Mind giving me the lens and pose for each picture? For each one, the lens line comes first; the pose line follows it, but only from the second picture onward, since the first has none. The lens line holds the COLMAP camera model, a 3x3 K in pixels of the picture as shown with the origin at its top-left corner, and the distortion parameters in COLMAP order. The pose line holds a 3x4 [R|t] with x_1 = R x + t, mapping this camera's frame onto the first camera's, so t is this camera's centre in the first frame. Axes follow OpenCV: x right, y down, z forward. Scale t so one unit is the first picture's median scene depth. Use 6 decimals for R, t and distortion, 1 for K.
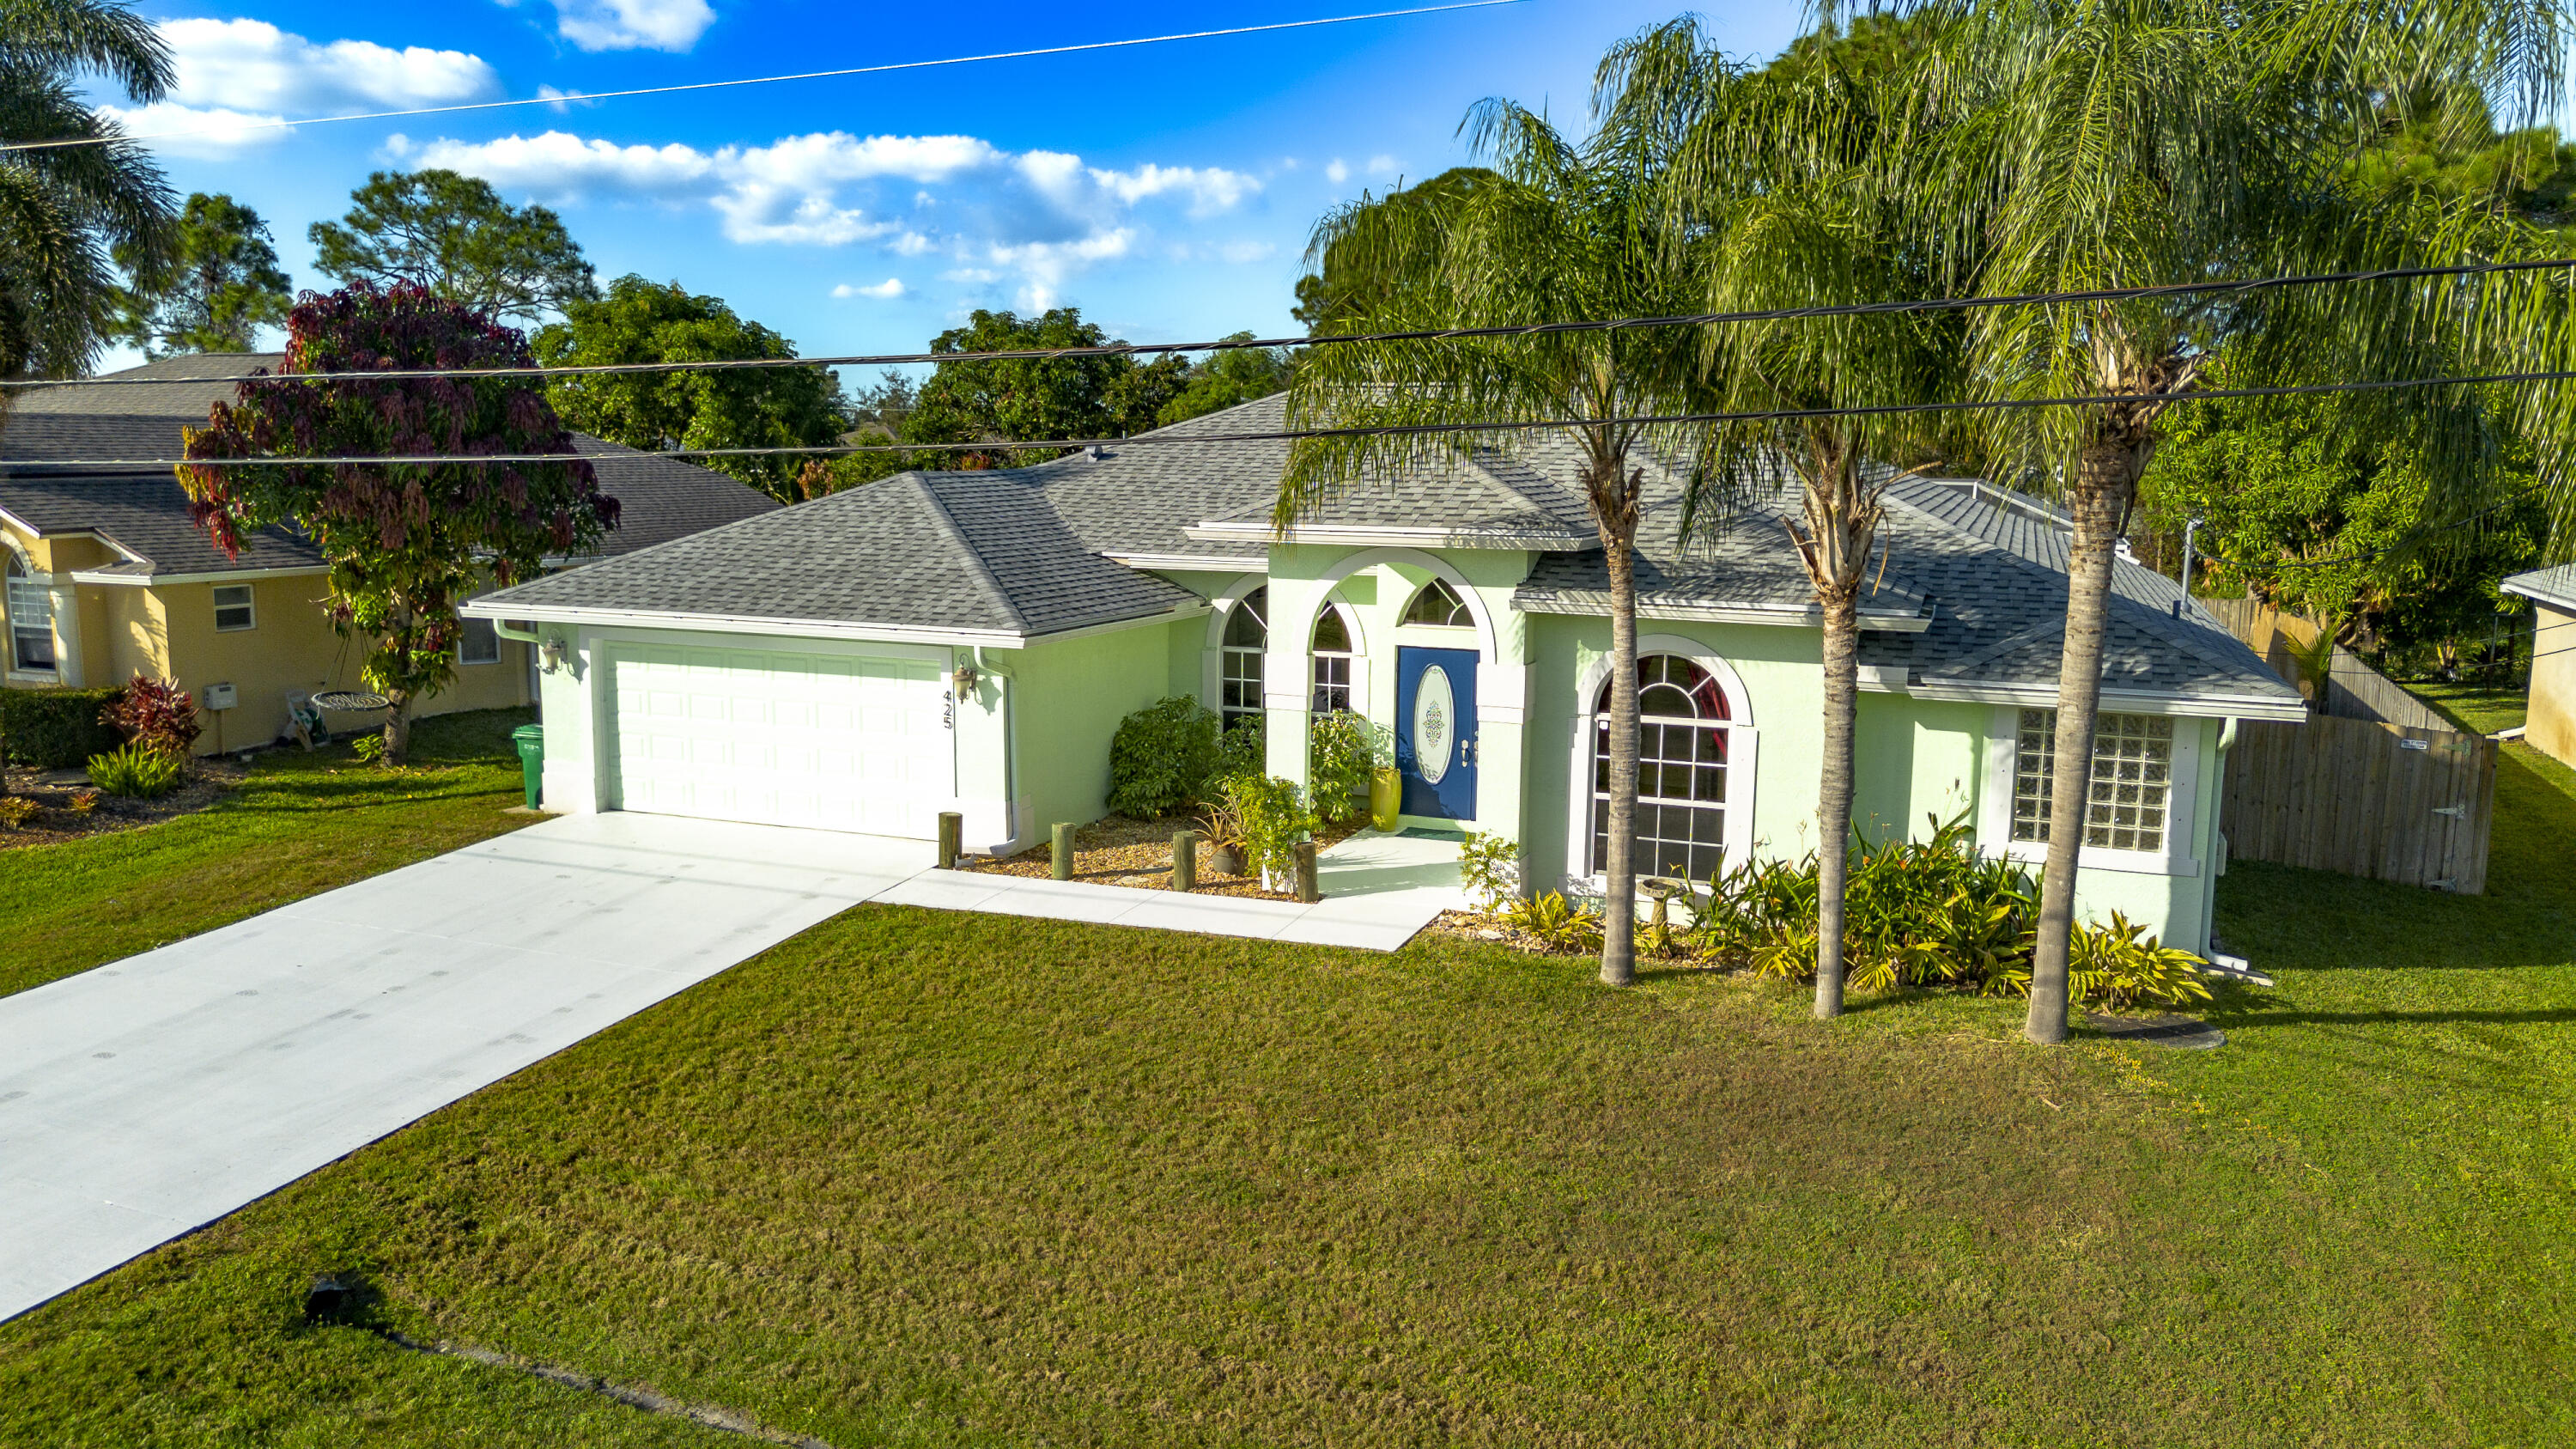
lens RADIAL K [[1830.5, 0, 1289.5], [0, 1830.5, 715.7], [0, 0, 1]] dist [0.078184, -0.071370]
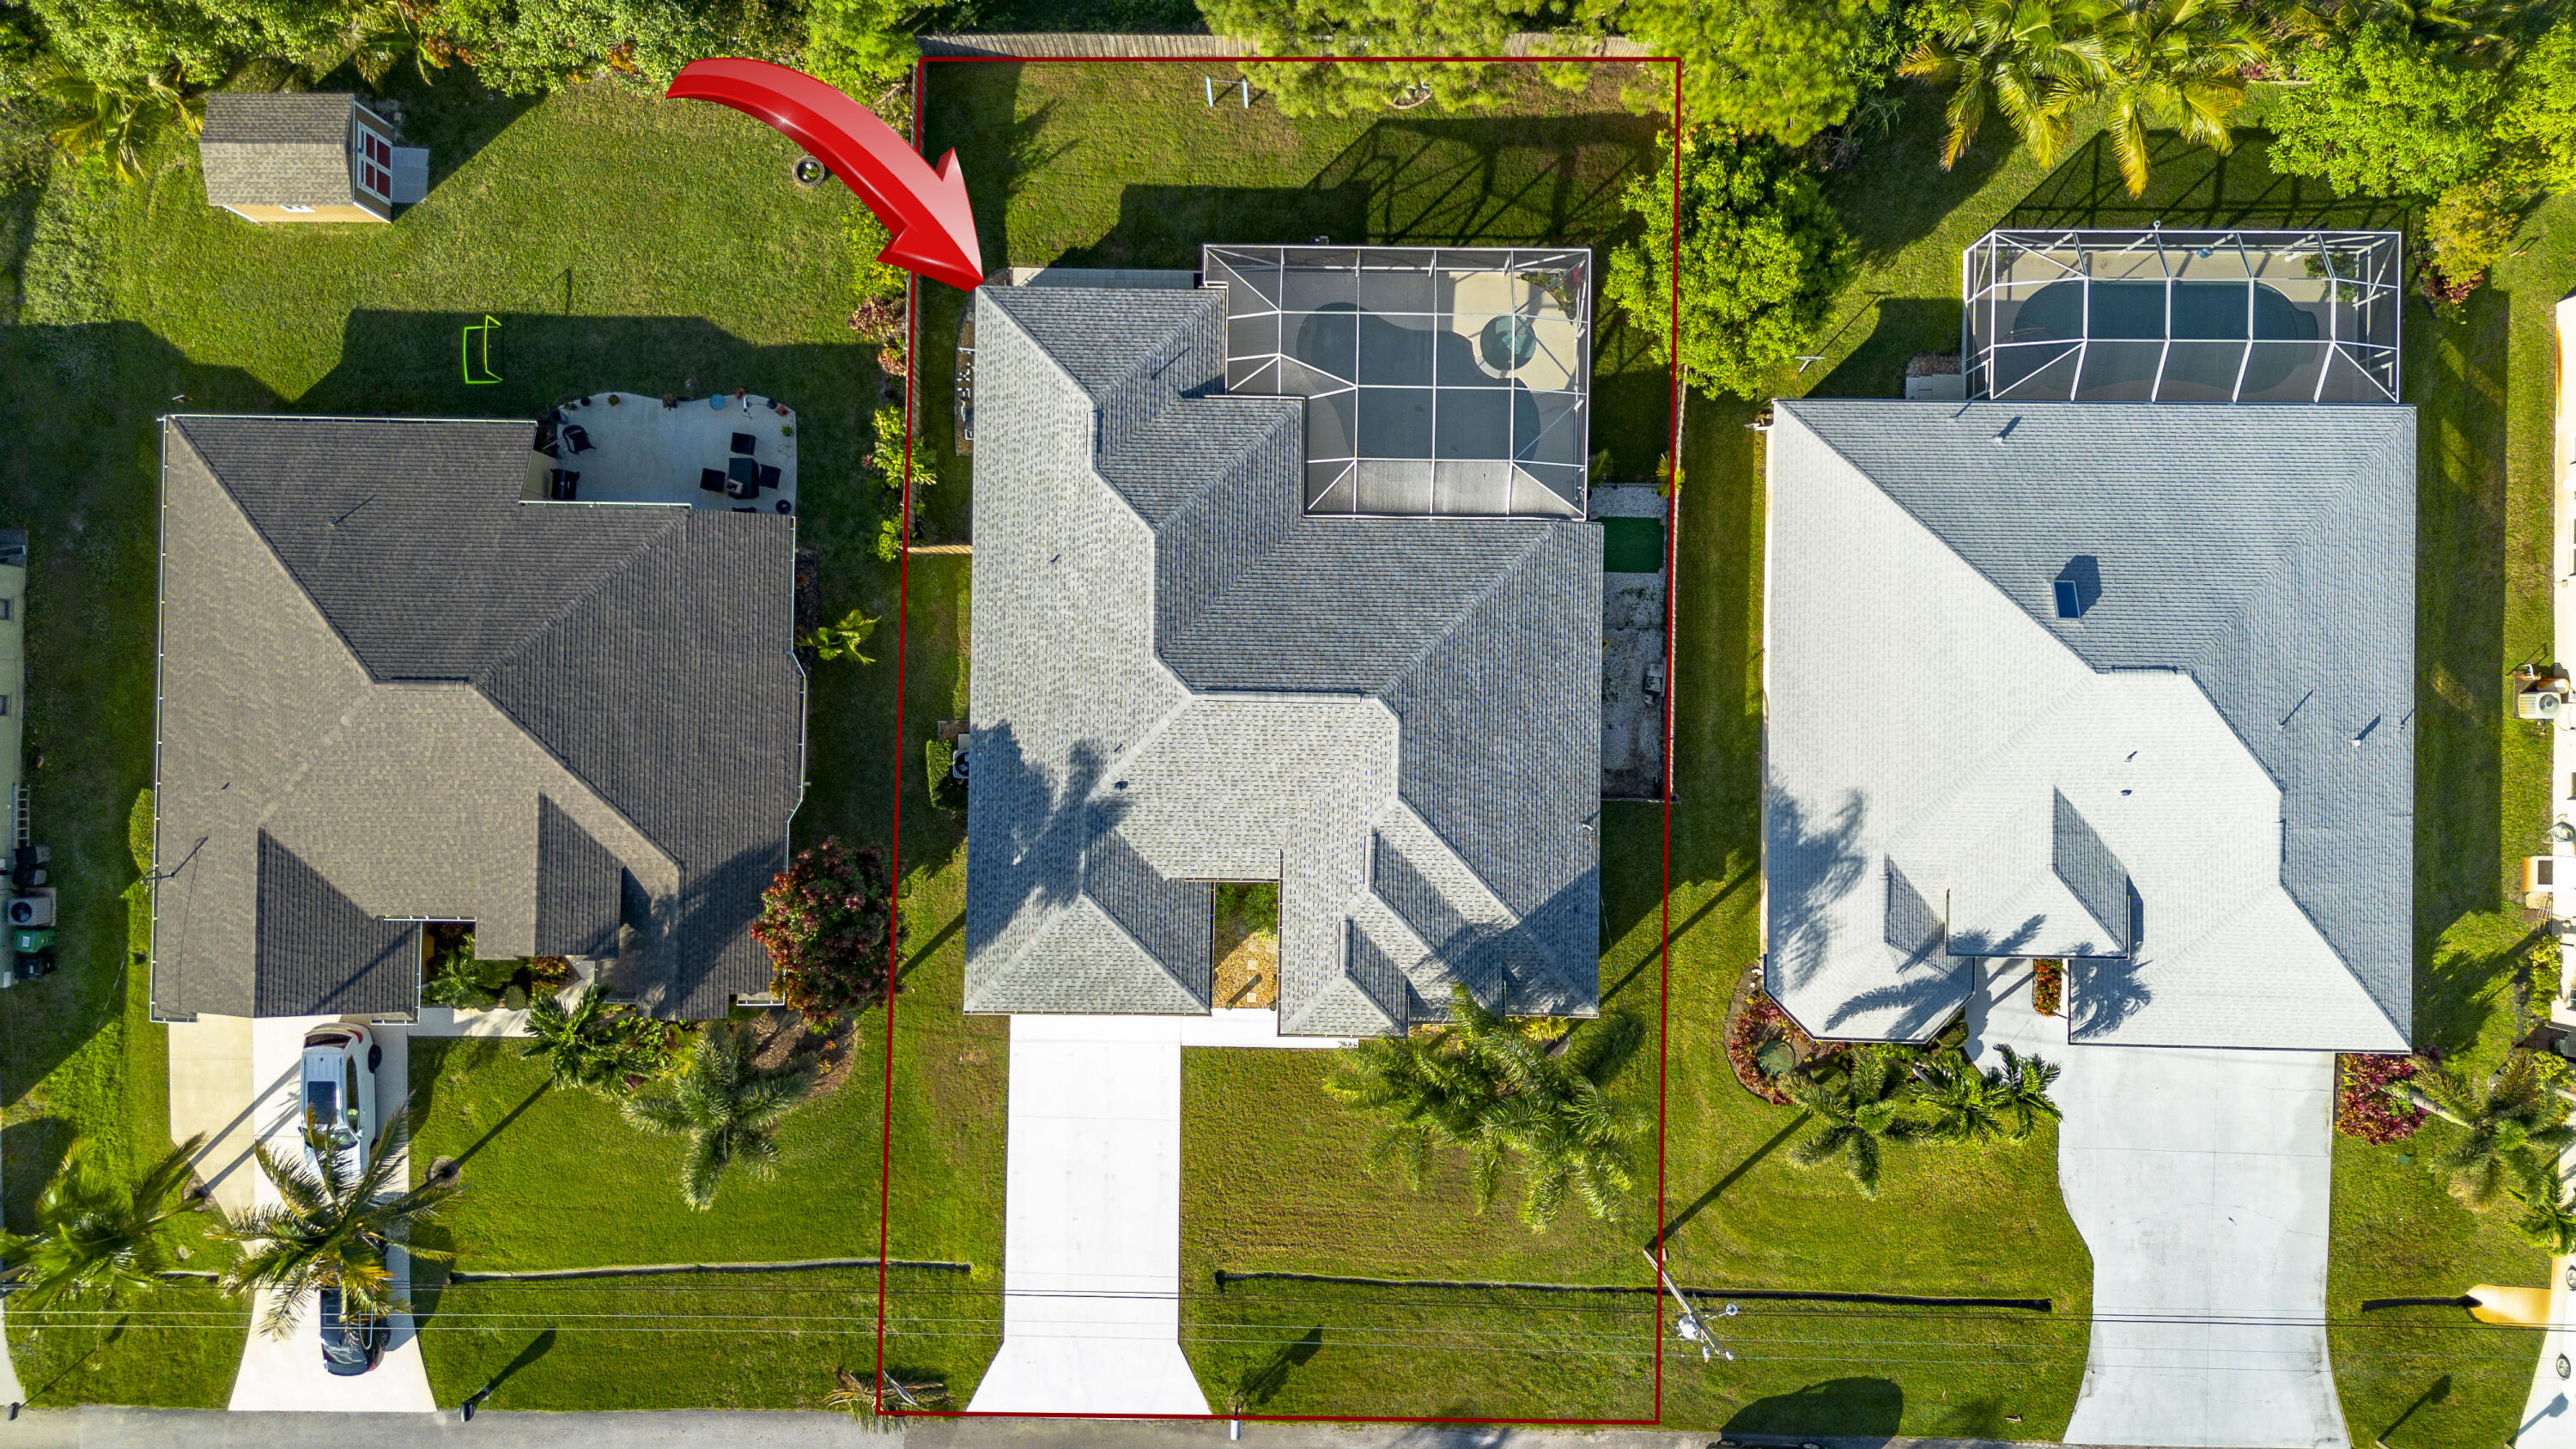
lens RADIAL K [[1830.5, 0, 1289.5], [0, 1830.5, 715.7], [0, 0, 1]] dist [0.078184, -0.071370]
pose [[0.934559, -0.355627, -0.011376, 0.191620], [0.067849, 0.146736, 0.986846, -3.283054], [-0.349279, -0.923038, 0.161262, 1.020567]]
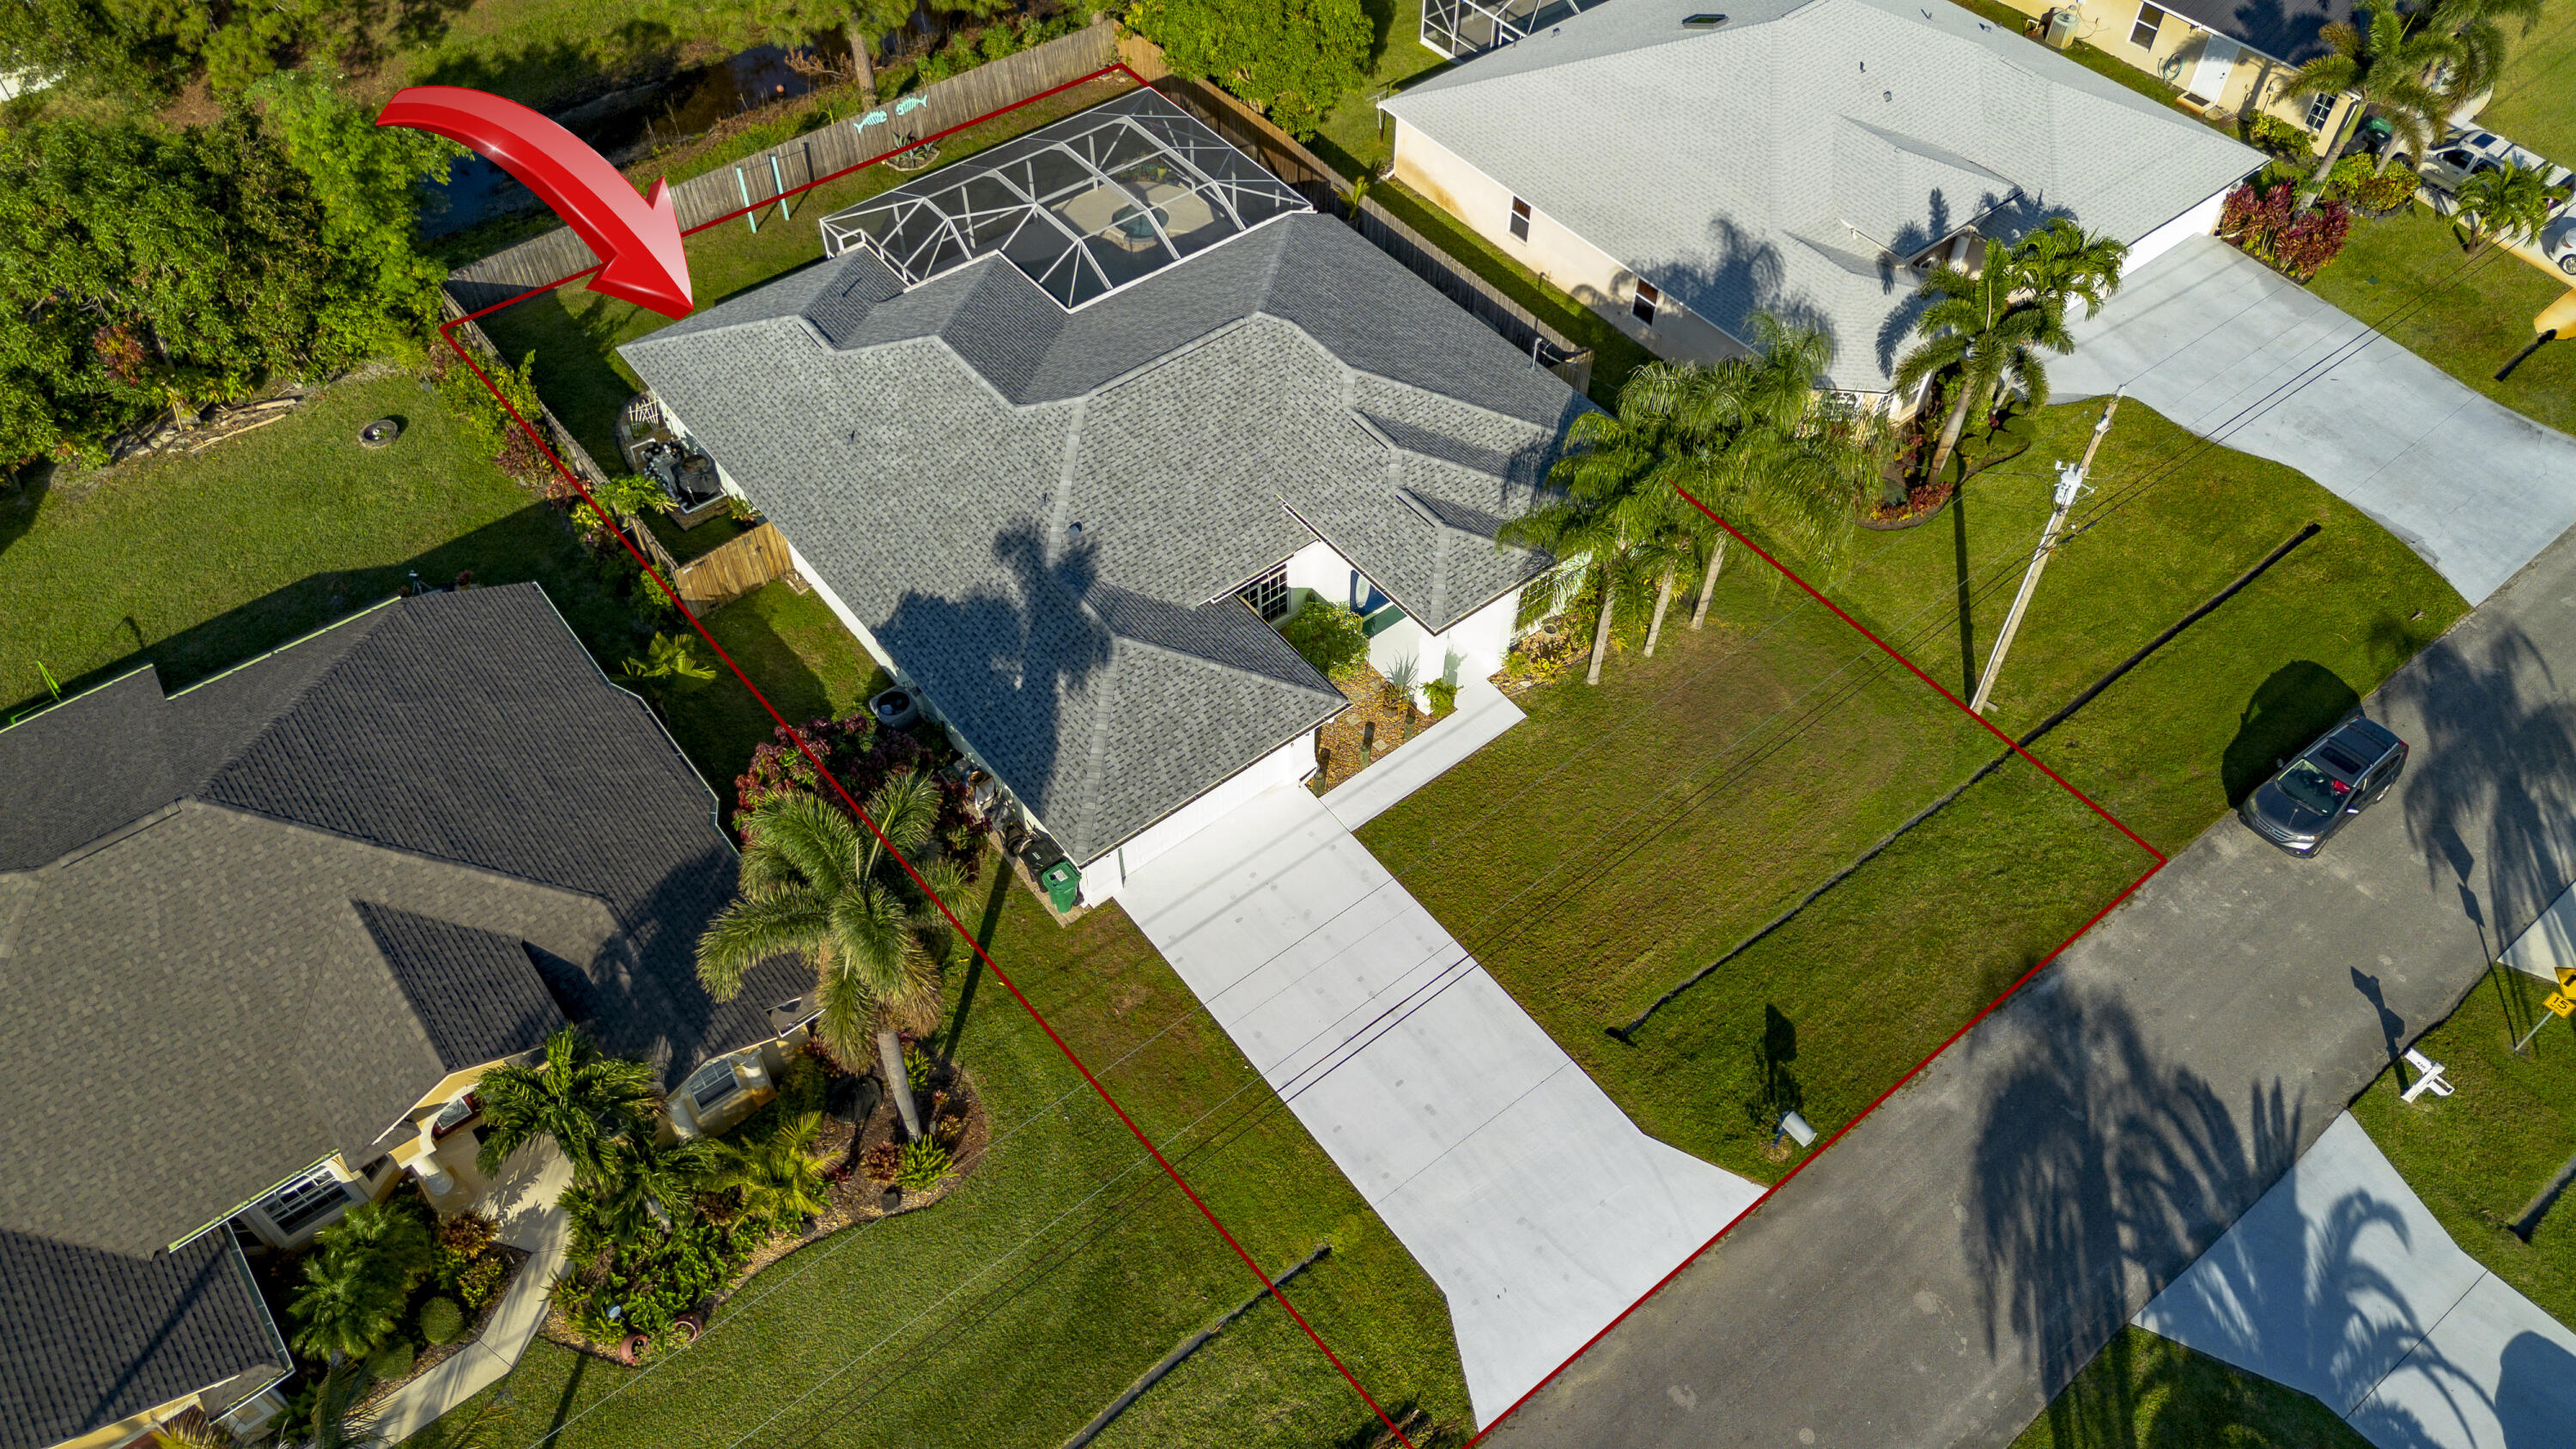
lens RADIAL K [[1830.5, 0, 1289.5], [0, 1830.5, 715.7], [0, 0, 1]] dist [0.078184, -0.071370]
pose [[0.497415, -0.659815, 0.563225, -1.566806], [0.127792, 0.697889, 0.704713, -1.740752], [-0.858049, -0.278559, 0.431460, 0.129682]]
